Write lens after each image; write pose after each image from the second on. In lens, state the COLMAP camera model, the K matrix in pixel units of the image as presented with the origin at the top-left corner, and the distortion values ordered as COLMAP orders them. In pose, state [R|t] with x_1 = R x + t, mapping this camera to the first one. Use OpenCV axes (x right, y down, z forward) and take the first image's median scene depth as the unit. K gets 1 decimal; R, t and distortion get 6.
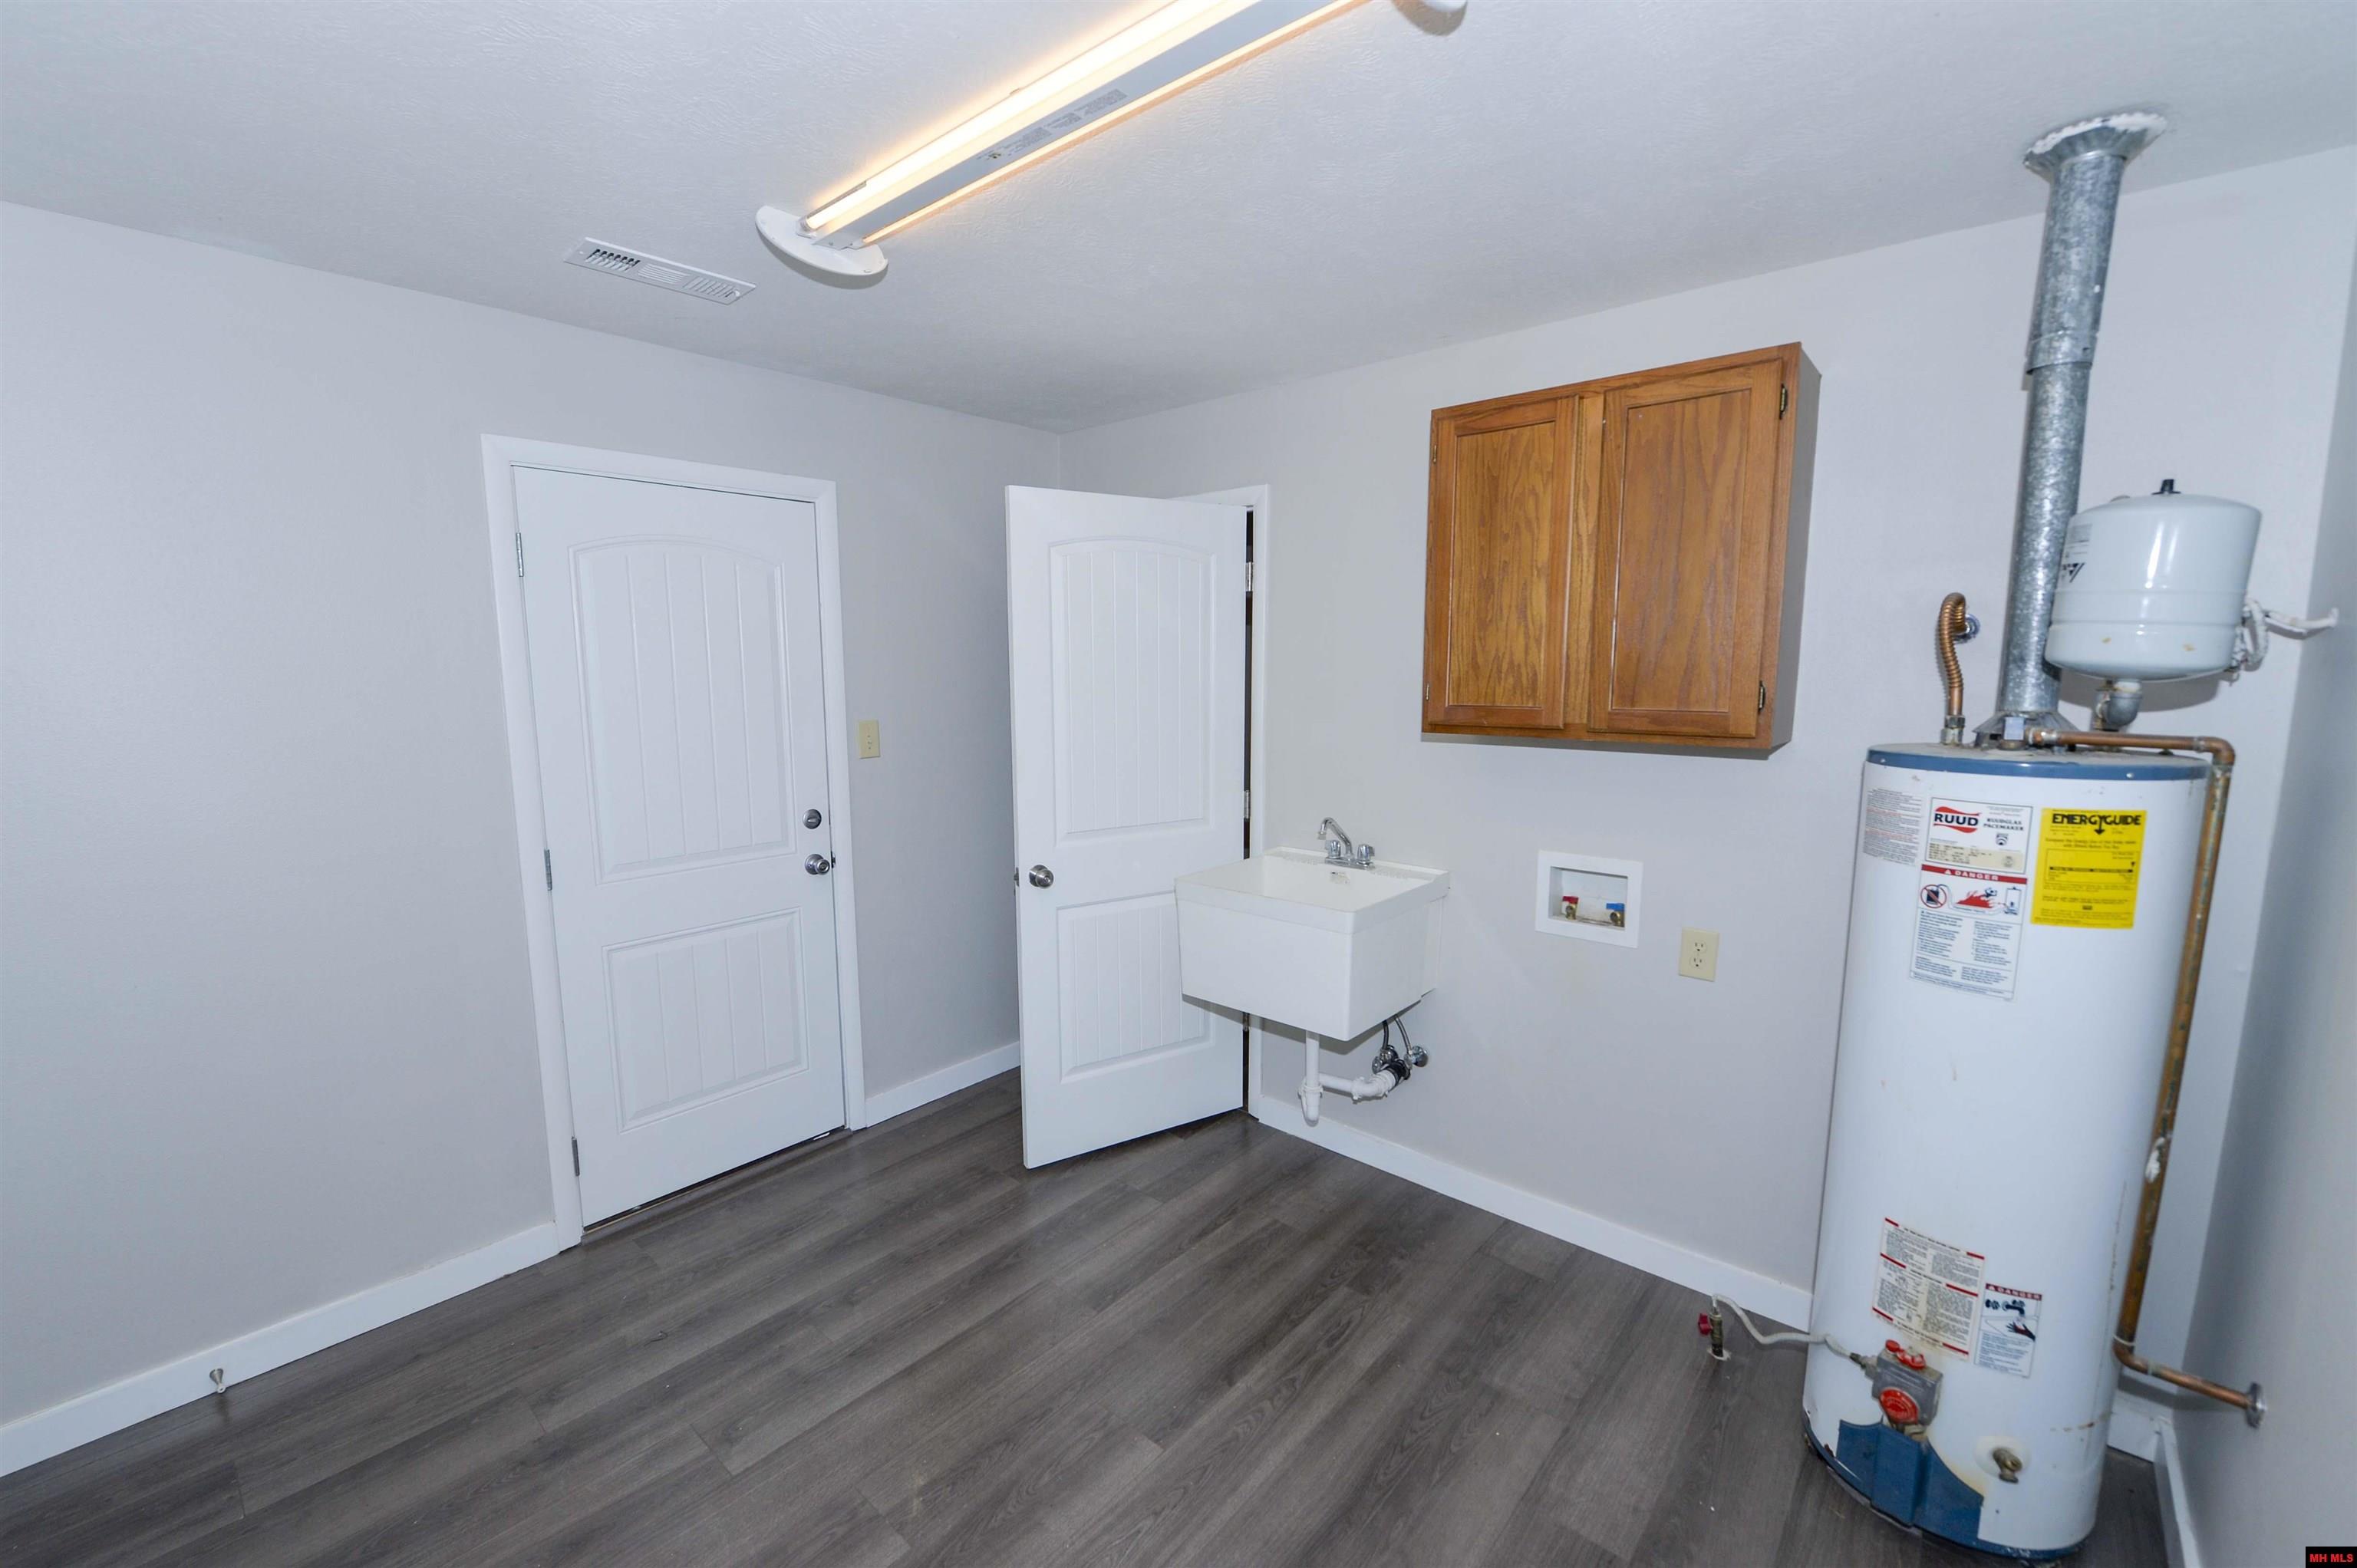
lens RADIAL K [[990.0, 0, 1142.7], [0, 990.0, 788.7], [0, 0, 1]] dist [-0.001703, -0.000235]
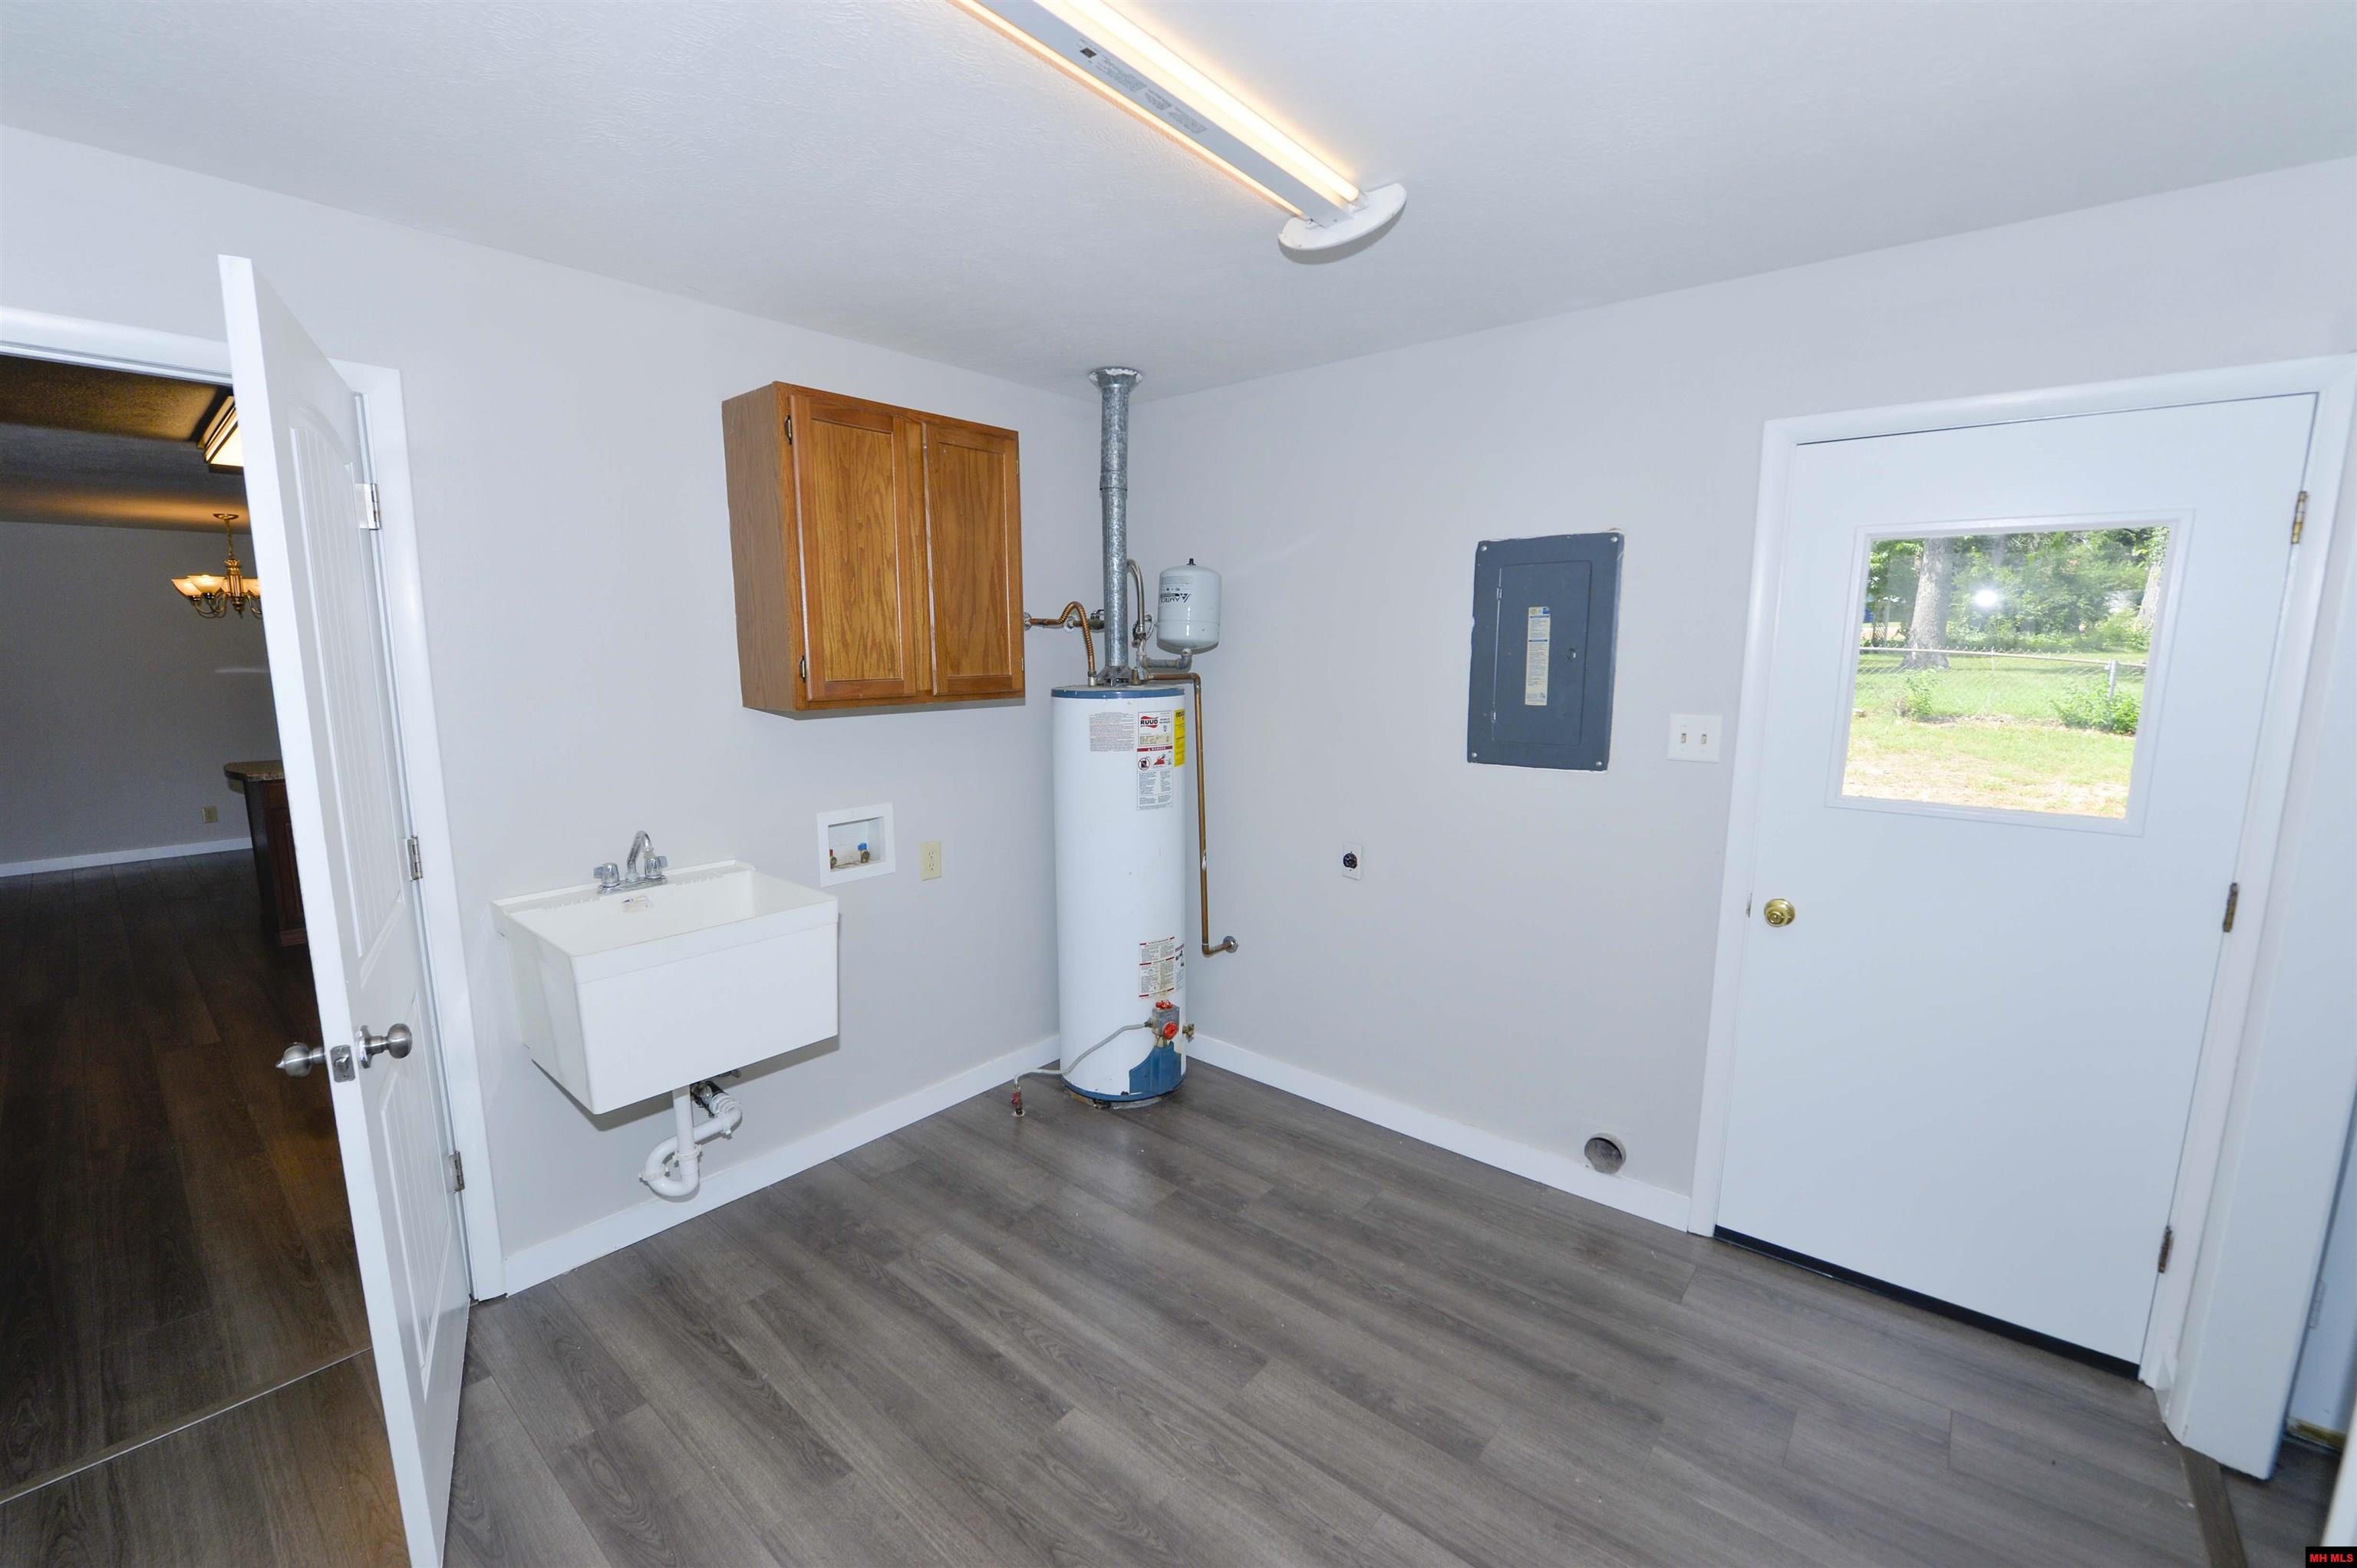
lens RADIAL K [[960.8, 0, 1178.5], [0, 960.8, 784.0], [0, 0, 1]] dist [-0.001089, -0.000121]
pose [[-0.032126, -0.140140, 0.989610, -0.830176], [0.132092, 0.980841, 0.143186, -0.087457], [-0.990717, 0.135320, -0.012999, 0.778613]]
